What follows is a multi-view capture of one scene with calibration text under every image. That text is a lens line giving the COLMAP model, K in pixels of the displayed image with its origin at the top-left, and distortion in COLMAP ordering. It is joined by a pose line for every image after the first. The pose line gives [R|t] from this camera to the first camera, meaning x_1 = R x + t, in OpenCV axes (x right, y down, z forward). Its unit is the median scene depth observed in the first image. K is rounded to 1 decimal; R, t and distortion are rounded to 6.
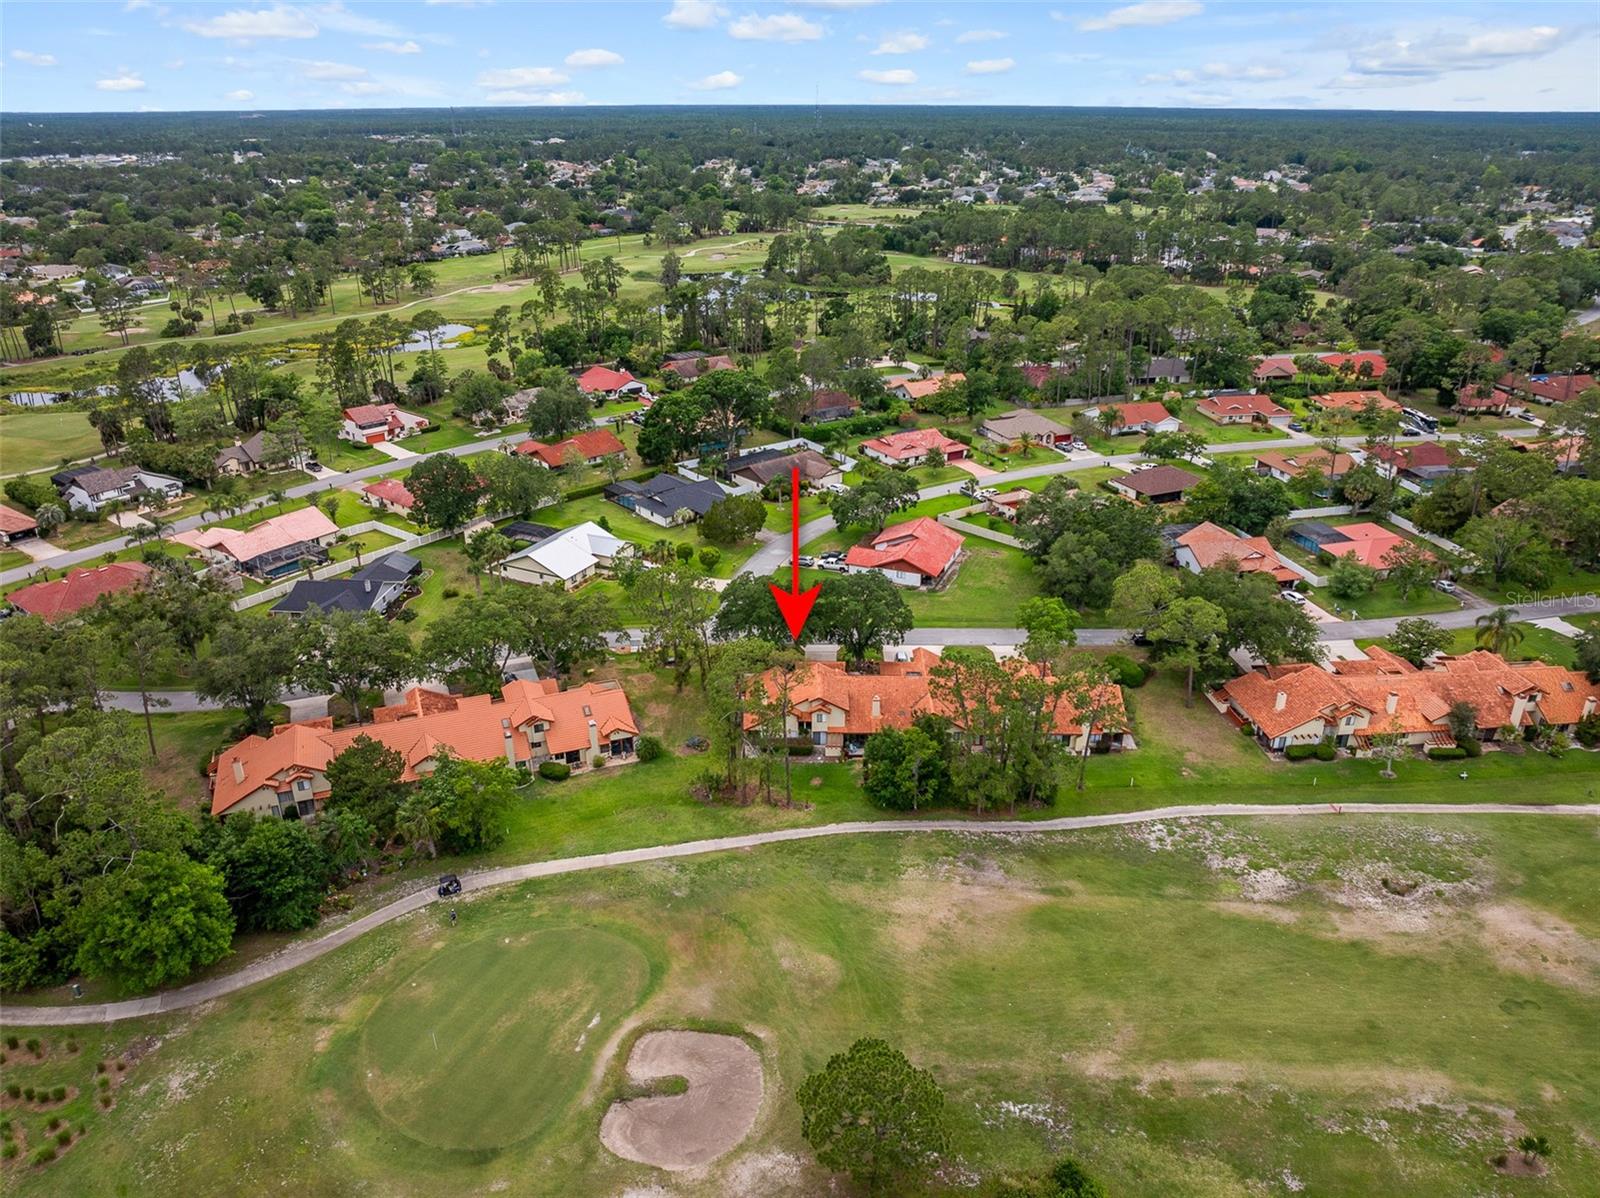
lens RADIAL K [[1142.2, 0, 799.0], [0, 1142.2, 549.8], [0, 0, 1]] dist [-0.045505, 0.009674]
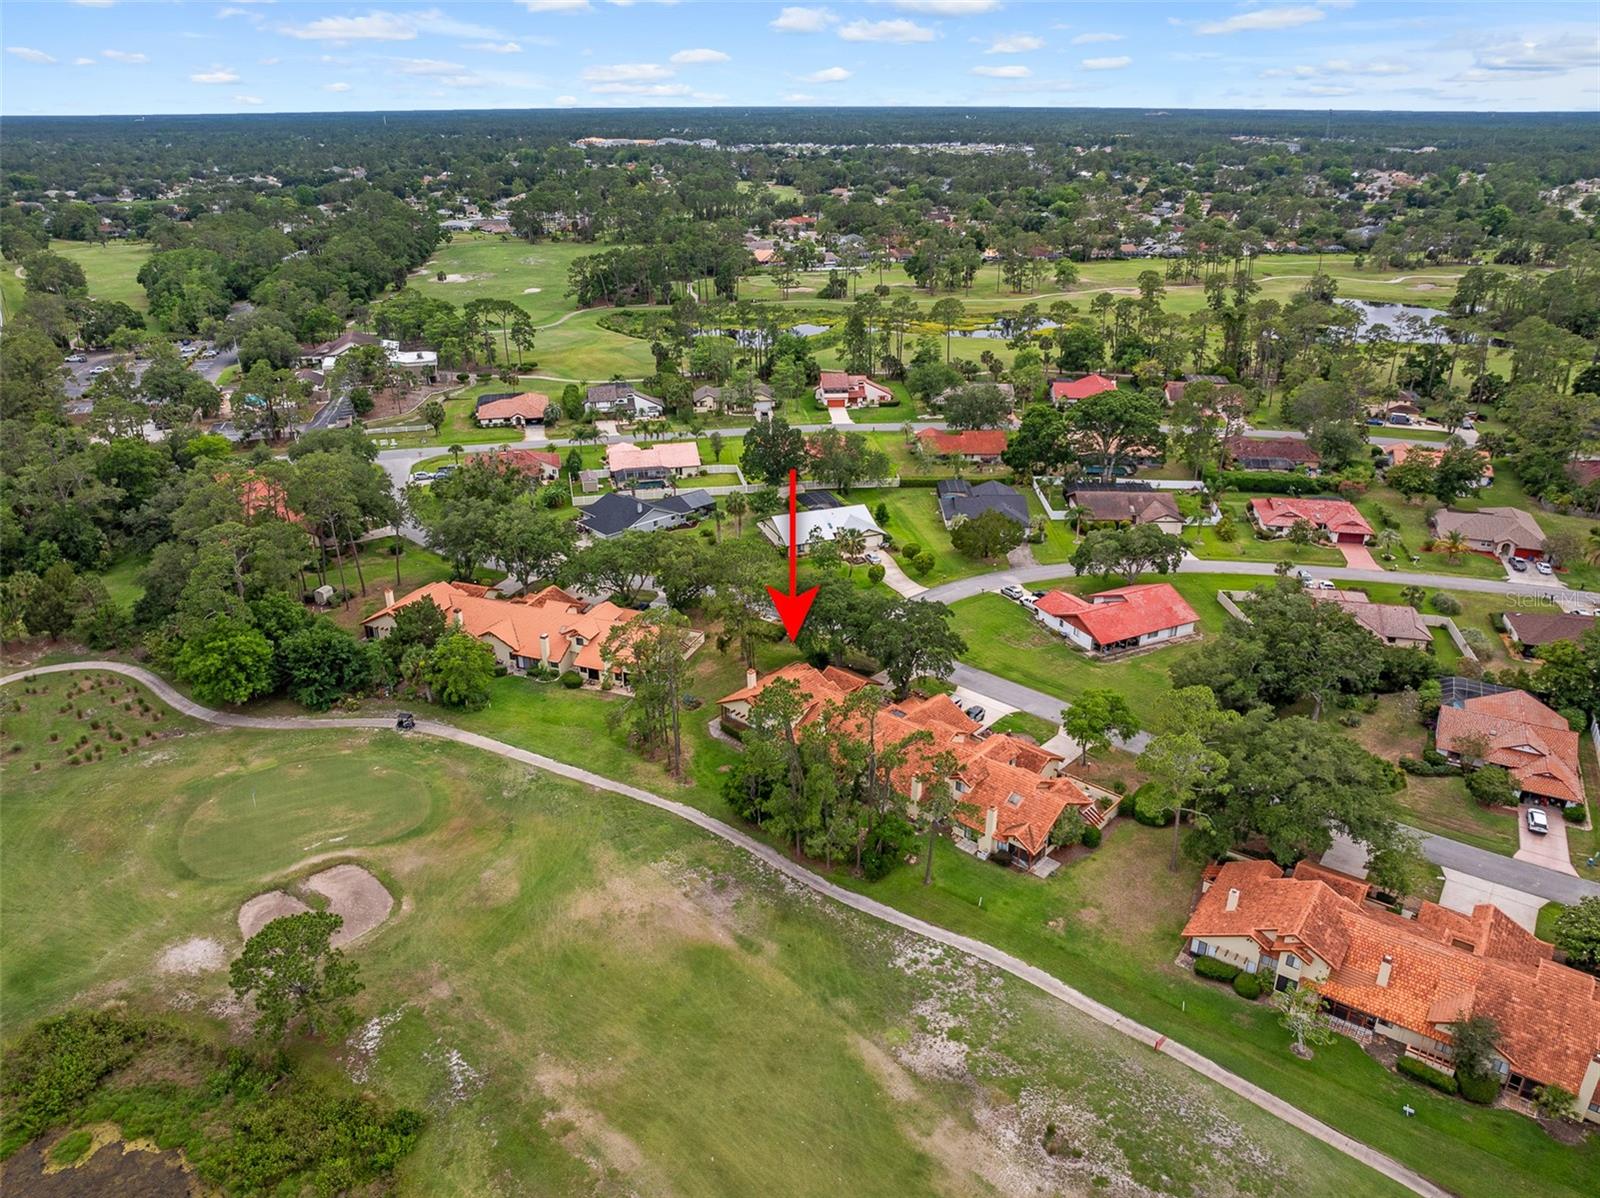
lens RADIAL K [[1123.5, 0, 800.0], [0, 1123.5, 599.0], [0, 0, 1]] dist [-0.036173, 0.001634]
pose [[0.747429, 0.269496, -0.607225, 0.438698], [-0.243281, 0.961565, 0.127304, -0.060484], [0.618194, 0.052575, 0.784265, 0.166926]]
